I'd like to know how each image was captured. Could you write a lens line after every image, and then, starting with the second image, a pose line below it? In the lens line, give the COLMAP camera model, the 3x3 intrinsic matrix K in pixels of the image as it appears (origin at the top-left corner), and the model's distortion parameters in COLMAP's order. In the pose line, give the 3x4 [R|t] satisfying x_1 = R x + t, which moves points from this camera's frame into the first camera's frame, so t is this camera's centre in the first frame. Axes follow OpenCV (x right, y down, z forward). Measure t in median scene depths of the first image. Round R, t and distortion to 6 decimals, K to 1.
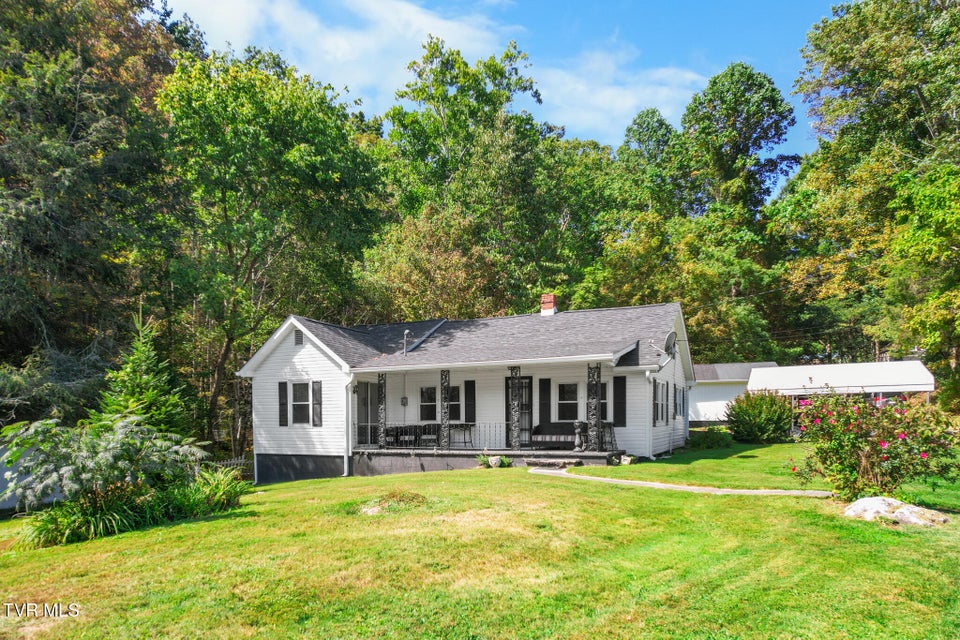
lens RADIAL K [[648.9, 0, 480.1], [0, 648.9, 433.0], [0, 0, 1]] dist [0.000223, -0.000731]
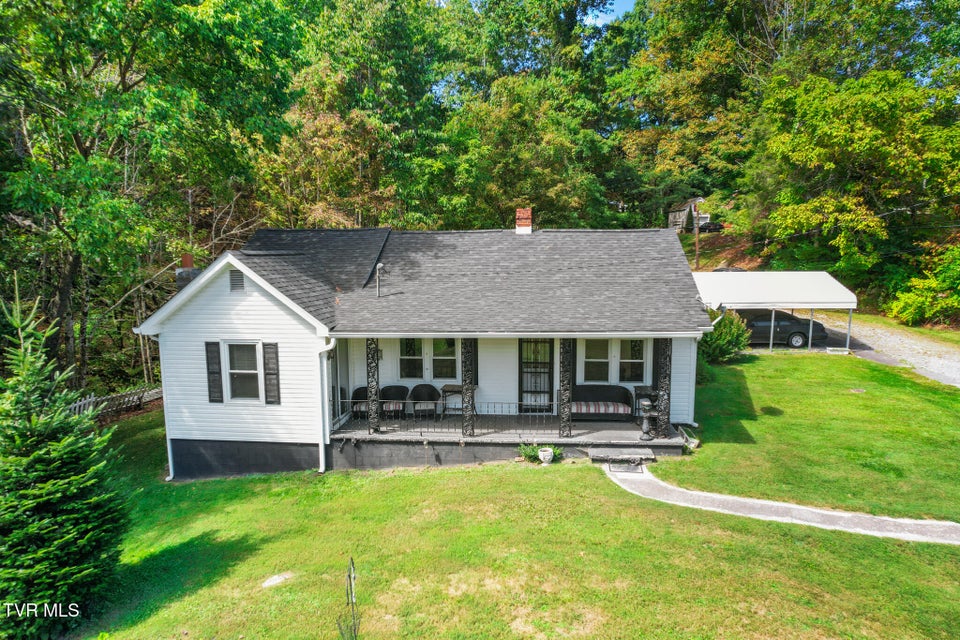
lens RADIAL K [[617.9, 0, 480.0], [0, 617.9, 320.0], [0, 0, 1]] dist [-0.011270, 0.001603]
pose [[0.941702, -0.043025, 0.333685, -0.251542], [0.009545, 0.994807, 0.101332, -0.167476], [-0.336312, -0.092240, 0.937223, 0.270480]]
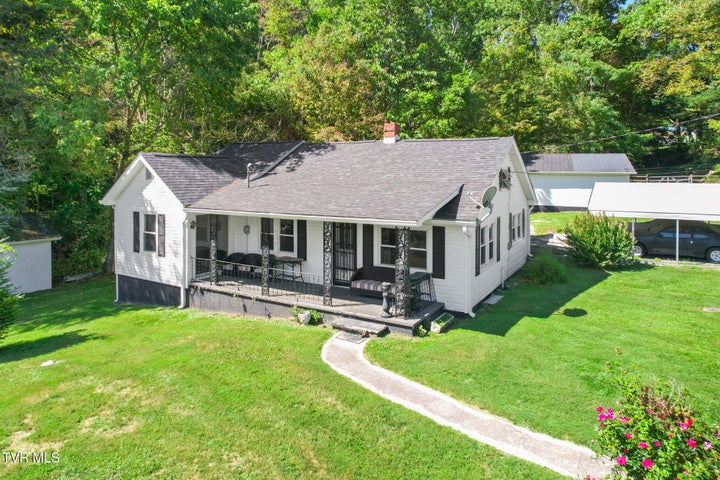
lens RADIAL K [[478.2, 0, 356.2], [0, 478.2, 170.4], [0, 0, 1]] dist [-0.003745, 0.003546]
pose [[0.994802, 0.007952, -0.101520, 0.143343], [-0.008816, 0.999929, -0.008058, -0.143943], [0.101448, 0.008911, 0.994801, 0.238949]]
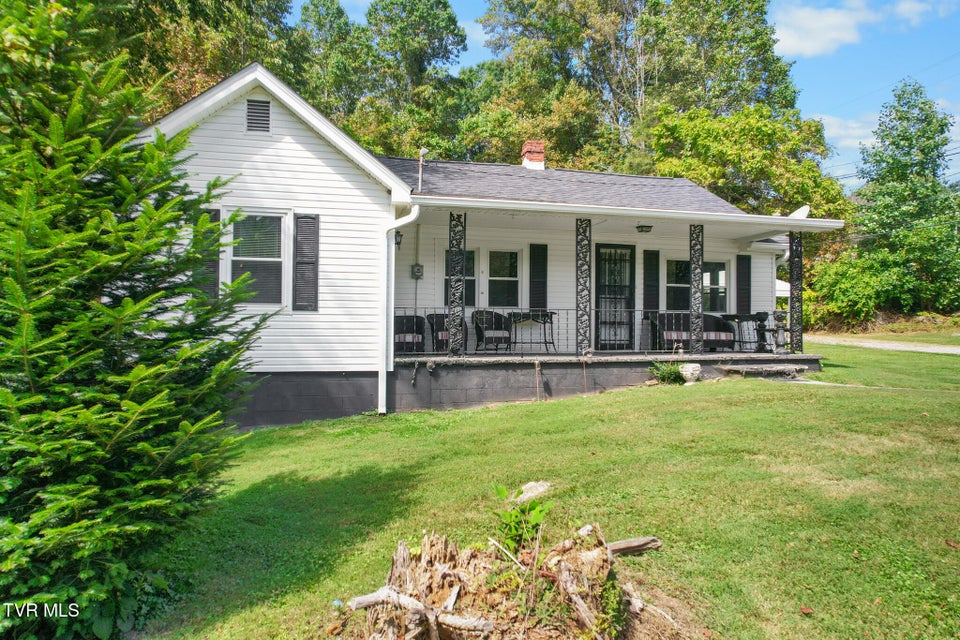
lens RADIAL K [[631.3, 0, 480.0], [0, 631.3, 320.0], [0, 0, 1]] dist [-0.034601, 0.000016]
pose [[0.775906, 0.018878, 0.630566, -0.427330], [0.000458, 0.999535, -0.030487, 0.010150], [-0.630848, 0.023944, 0.775537, 0.548629]]
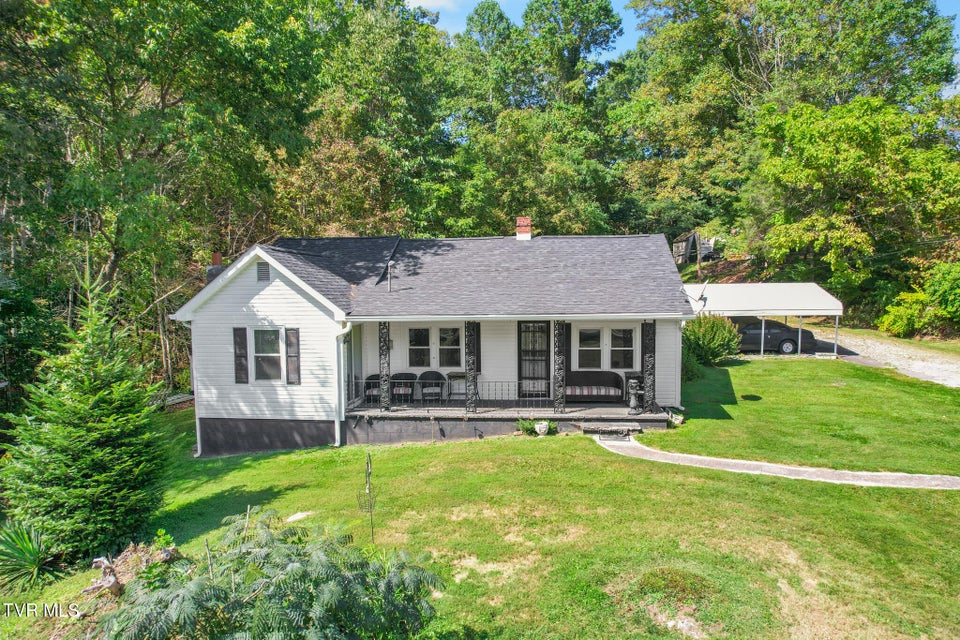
lens RADIAL K [[625.1, 0, 480.0], [0, 625.1, 320.0], [0, 0, 1]] dist [-0.002533, -0.023236]
pose [[0.946032, -0.023146, 0.323246, -0.272346], [0.011022, 0.999167, 0.039285, -0.113973], [-0.323886, -0.033602, 0.945499, 0.191086]]
